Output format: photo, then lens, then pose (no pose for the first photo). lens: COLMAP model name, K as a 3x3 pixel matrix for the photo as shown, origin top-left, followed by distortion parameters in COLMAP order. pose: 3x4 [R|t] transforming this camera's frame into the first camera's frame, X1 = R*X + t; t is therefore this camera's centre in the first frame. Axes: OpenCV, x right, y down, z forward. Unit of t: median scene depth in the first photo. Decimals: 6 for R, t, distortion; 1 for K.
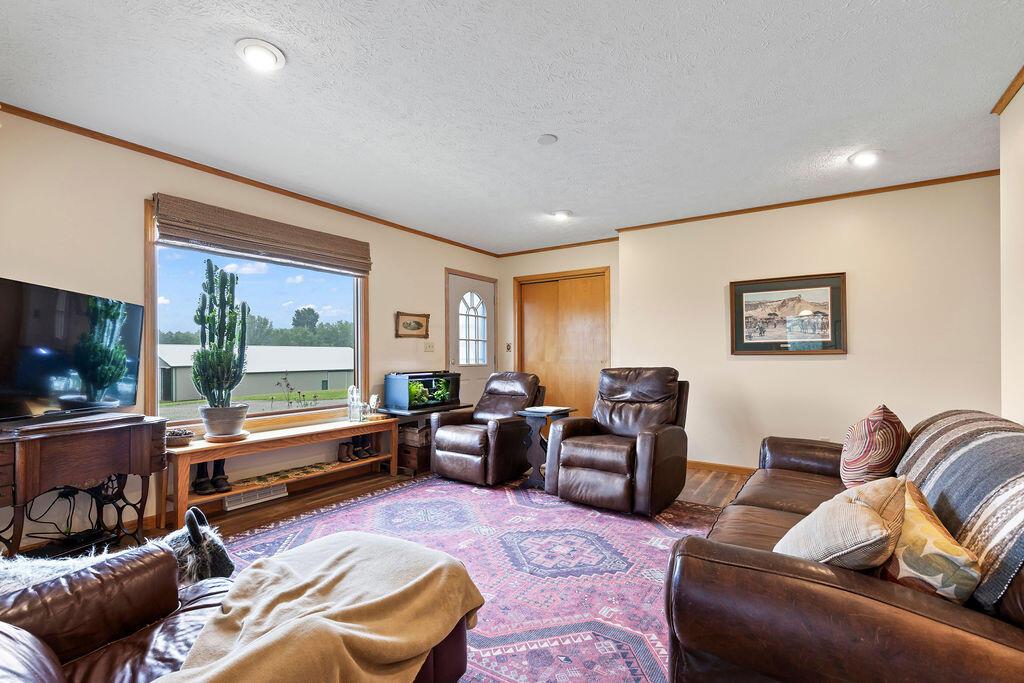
lens RADIAL K [[465.7, 0, 505.4], [0, 465.7, 346.4], [0, 0, 1]] dist [0.010675, -0.000265]
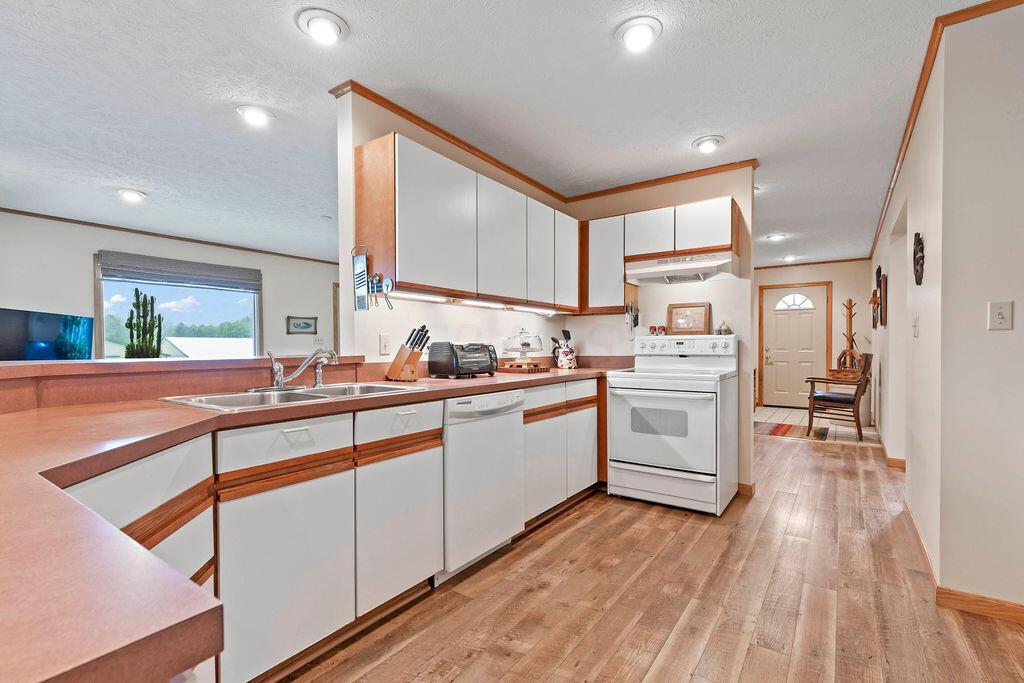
lens RADIAL K [[465.7, 0, 518.3], [0, 465.7, 344.5], [0, 0, 1]] dist [0.010675, -0.000265]
pose [[0.999785, -0.005793, -0.019910, 0.628531], [0.006099, 0.999863, 0.015379, -0.006379], [0.019819, -0.015497, 0.999683, -0.522730]]
